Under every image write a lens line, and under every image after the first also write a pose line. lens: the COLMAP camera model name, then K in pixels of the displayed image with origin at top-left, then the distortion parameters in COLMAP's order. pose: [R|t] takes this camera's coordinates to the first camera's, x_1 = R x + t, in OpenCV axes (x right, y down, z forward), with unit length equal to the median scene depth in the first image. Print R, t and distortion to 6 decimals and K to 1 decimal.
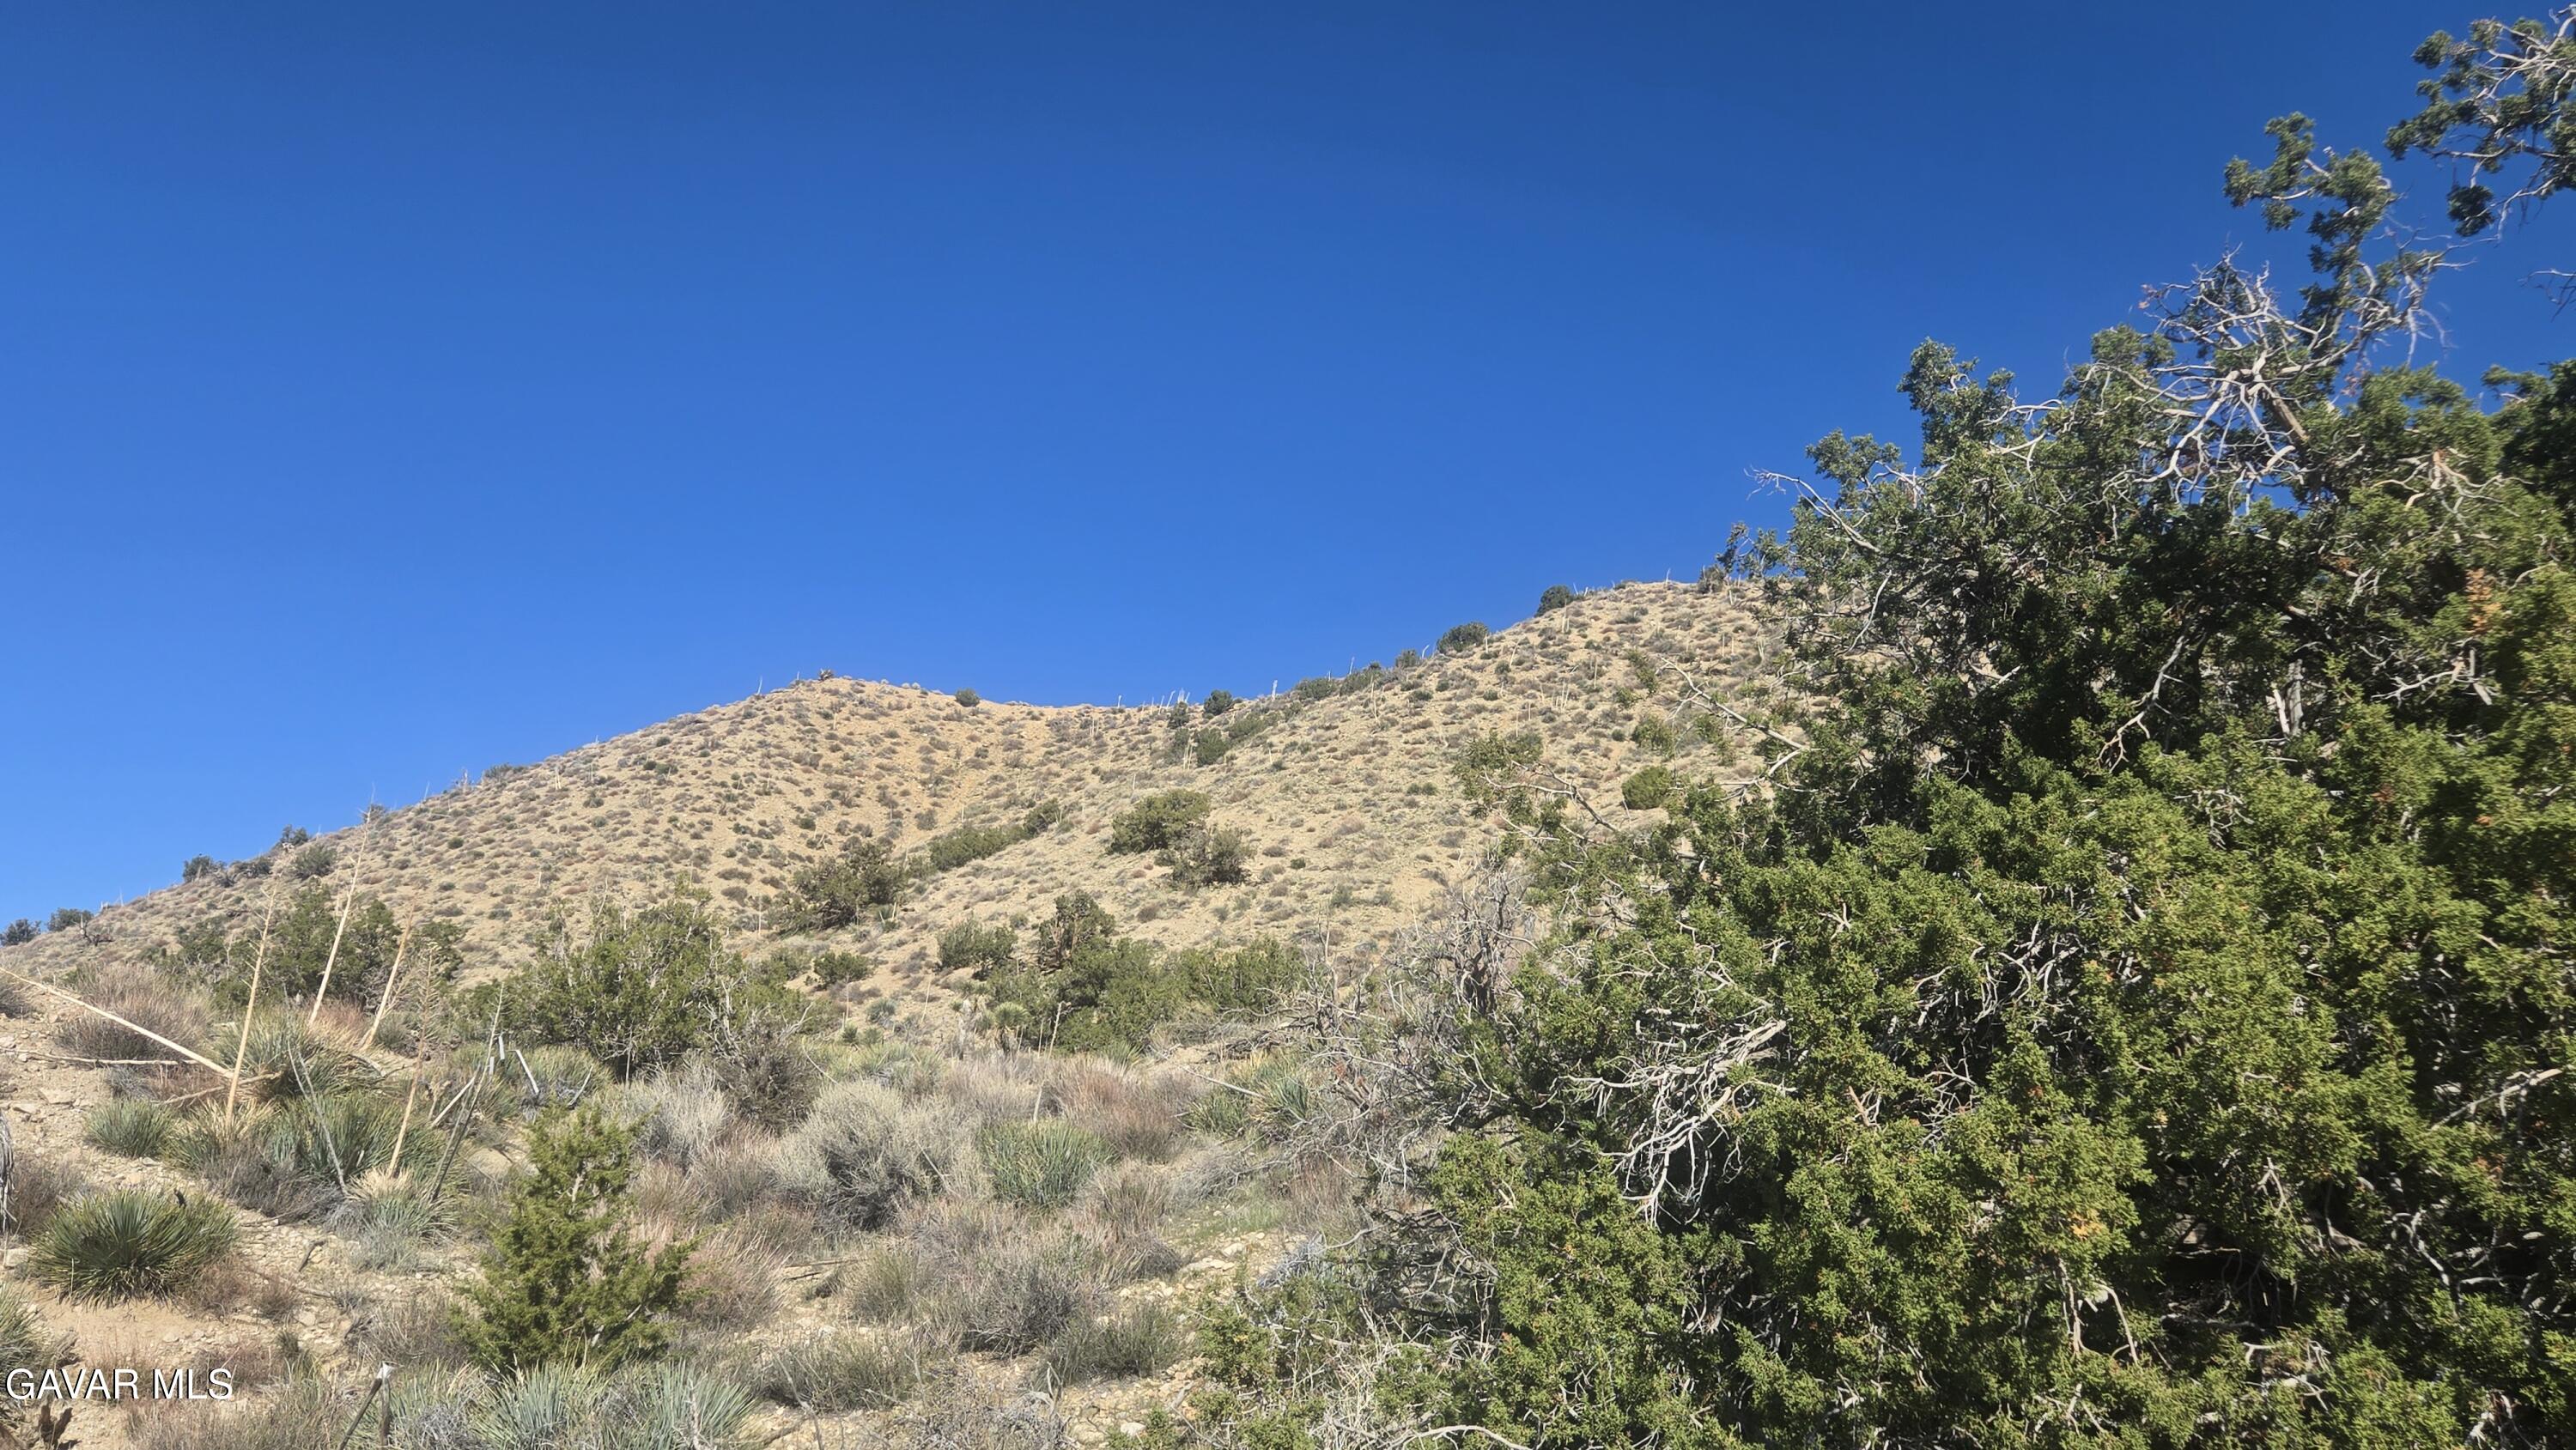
lens RADIAL K [[2054.1, 0, 1296.3], [0, 2054.1, 733.3], [0, 0, 1]] dist [0.065739, -0.040539]
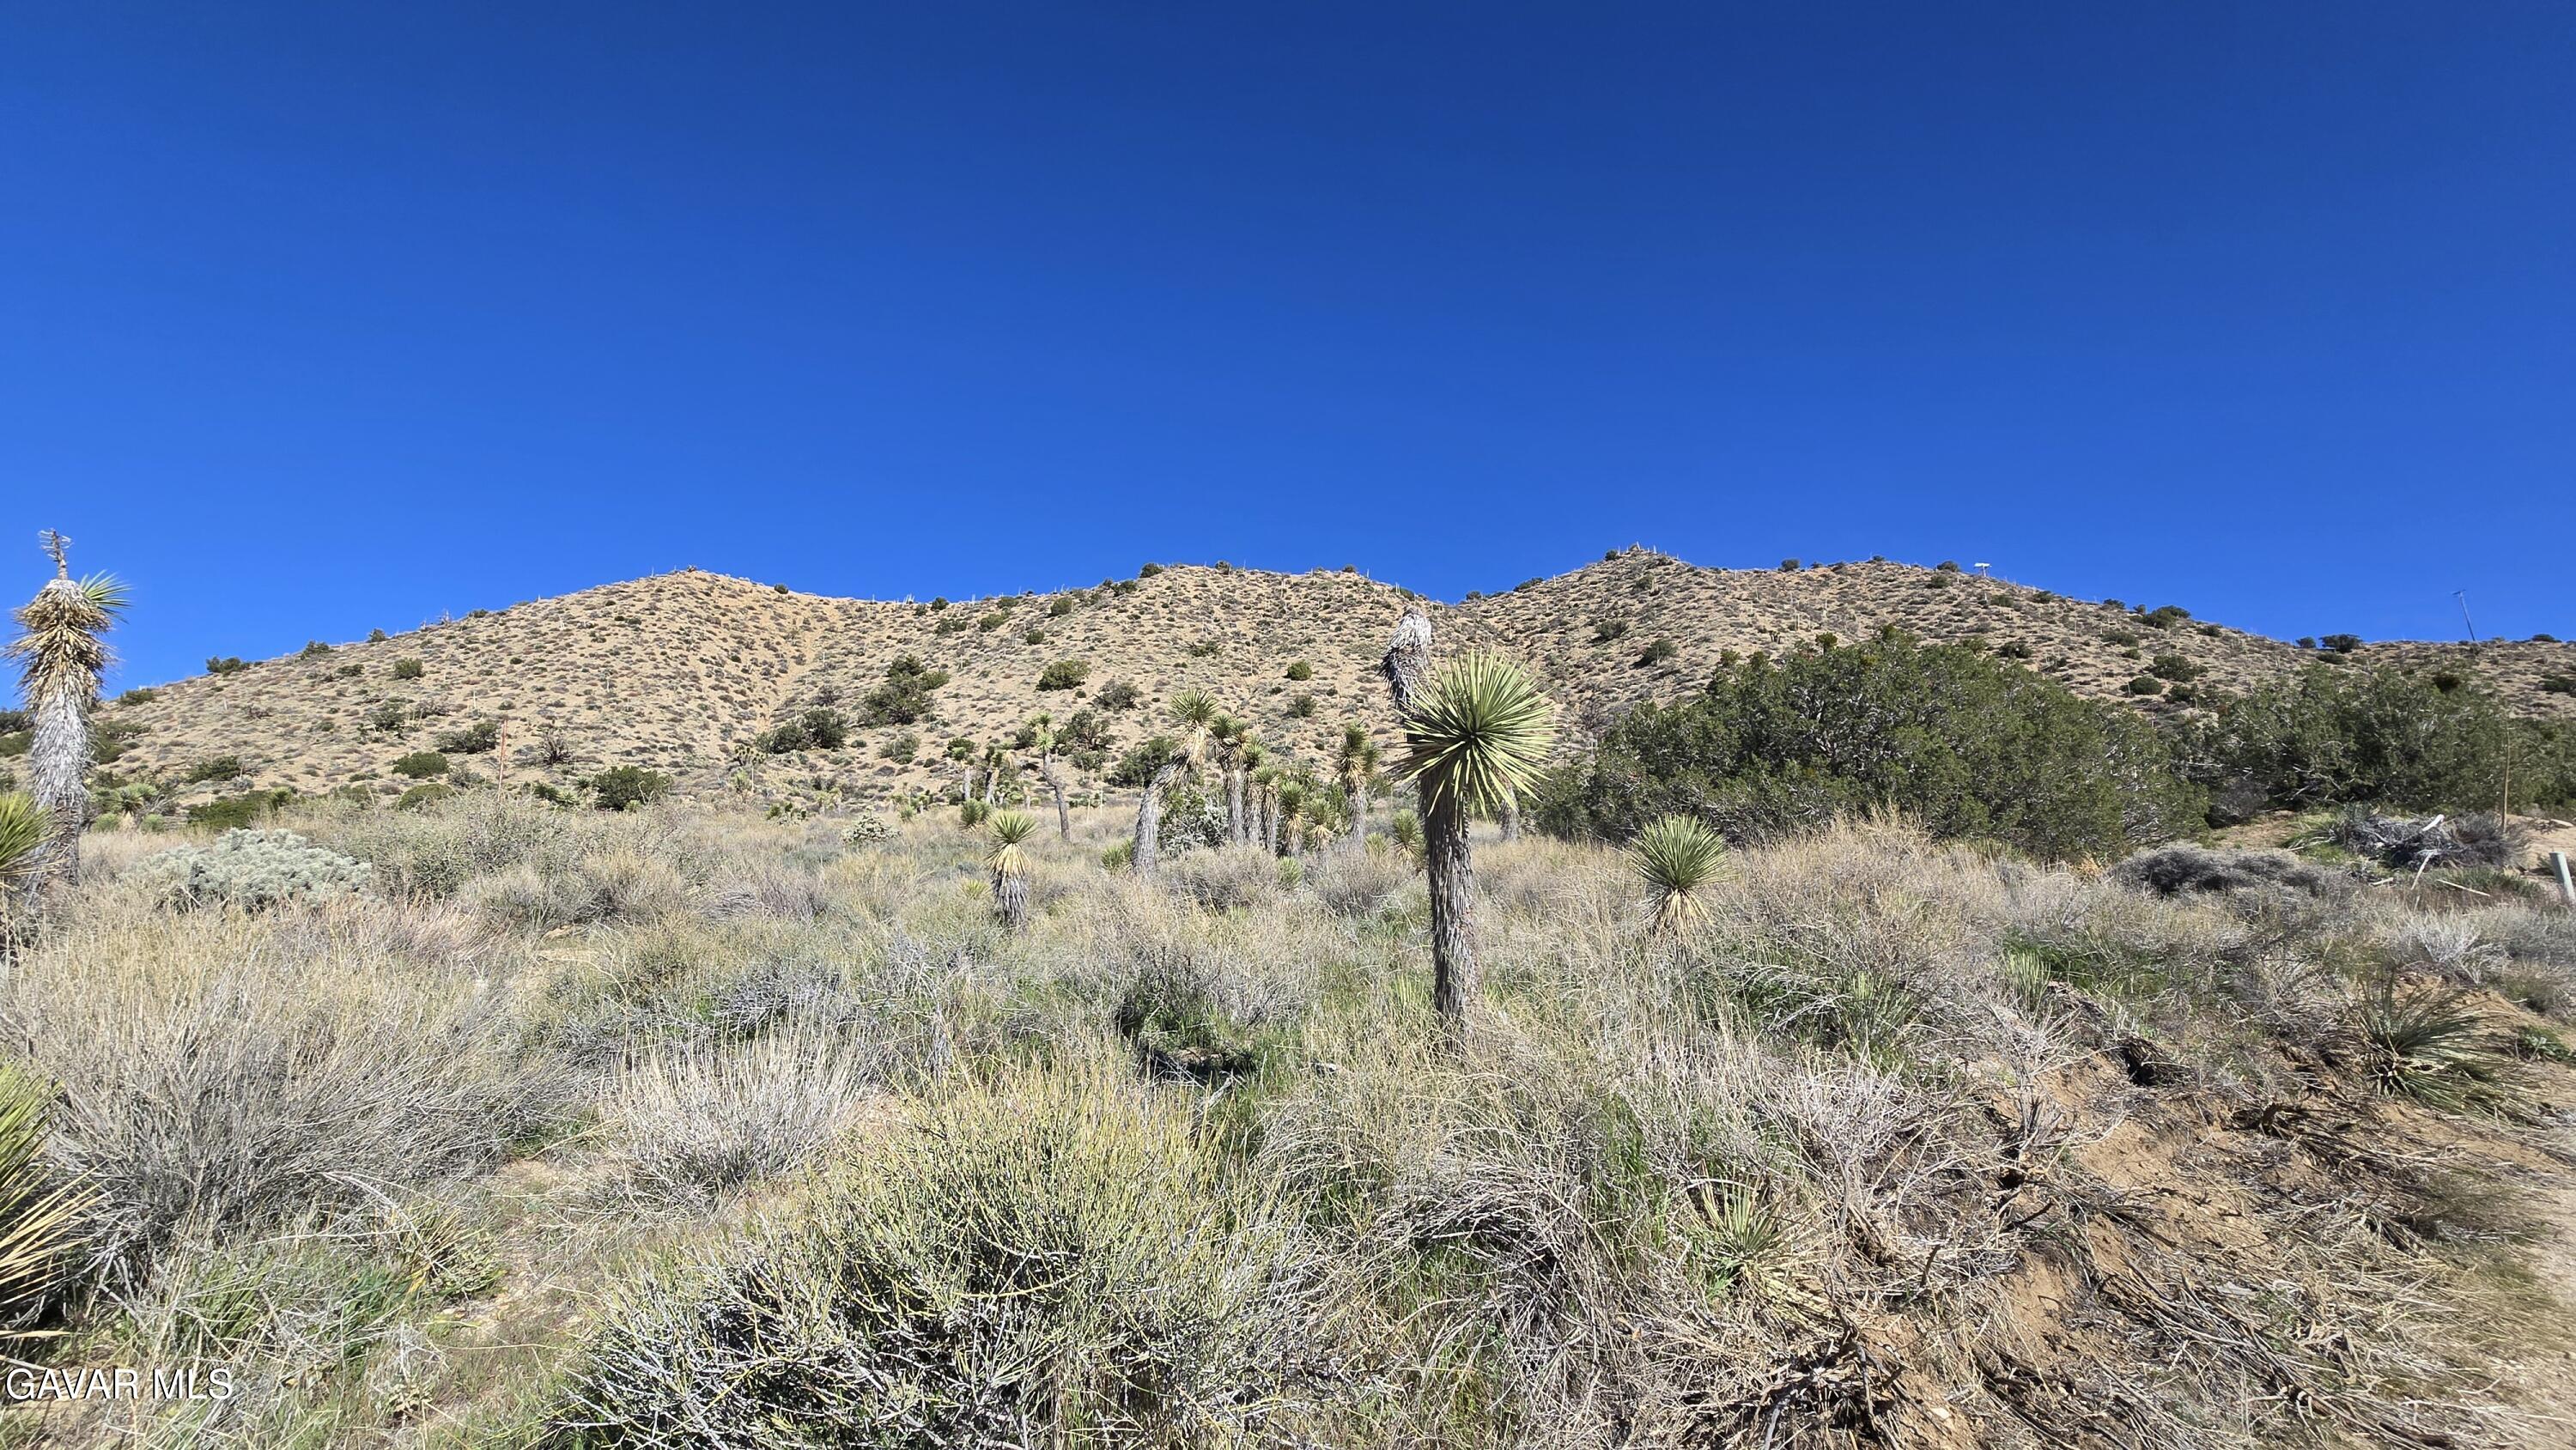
lens RADIAL K [[1054.7, 0, 1277.2], [0, 1054.7, 735.0], [0, 0, 1]] dist [-0.001686, 0.000592]
pose [[0.875614, 0.016921, 0.482714, -0.282252], [-0.069106, 0.993493, 0.090528, -0.004870], [-0.478042, -0.112626, 0.871086, -0.005423]]
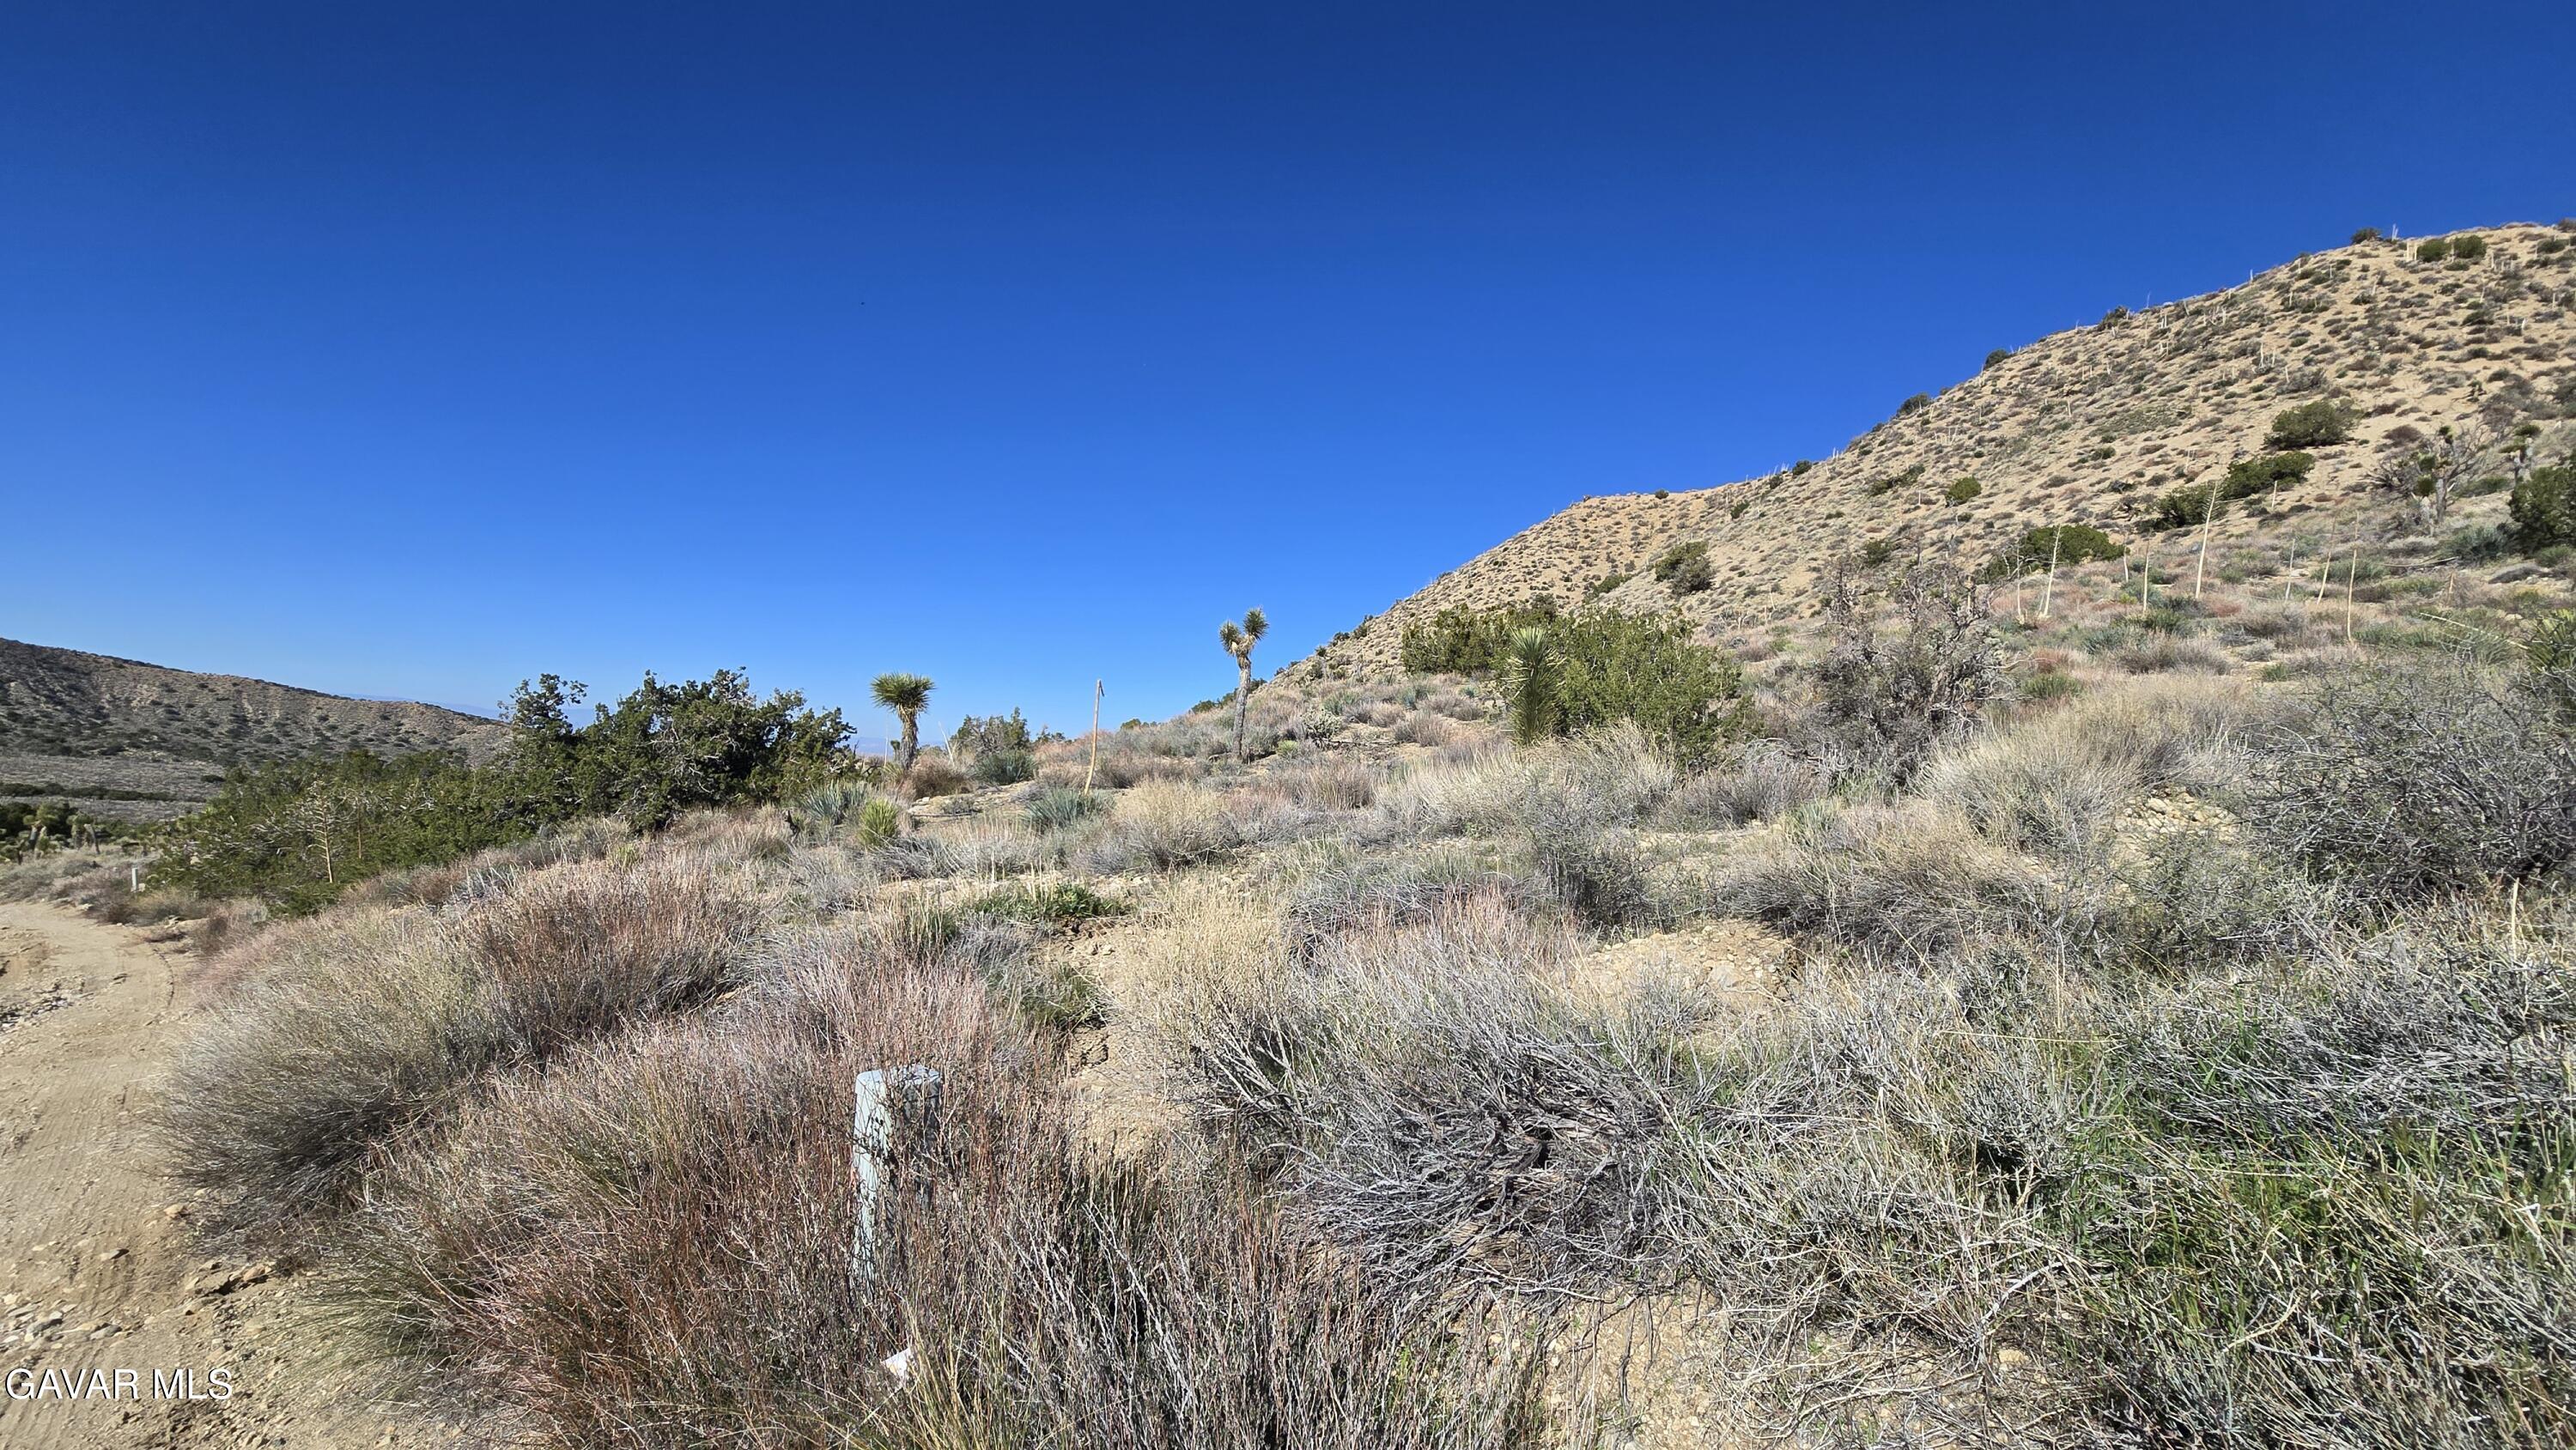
lens RADIAL K [[1054.7, 0, 1280.9], [0, 1054.7, 738.6], [0, 0, 1]] dist [-0.001686, 0.000592]
pose [[0.798158, -0.076404, -0.597584, 0.154723], [0.197591, 0.970256, 0.139859, -0.005044], [0.569124, -0.229706, 0.789514, -0.014581]]
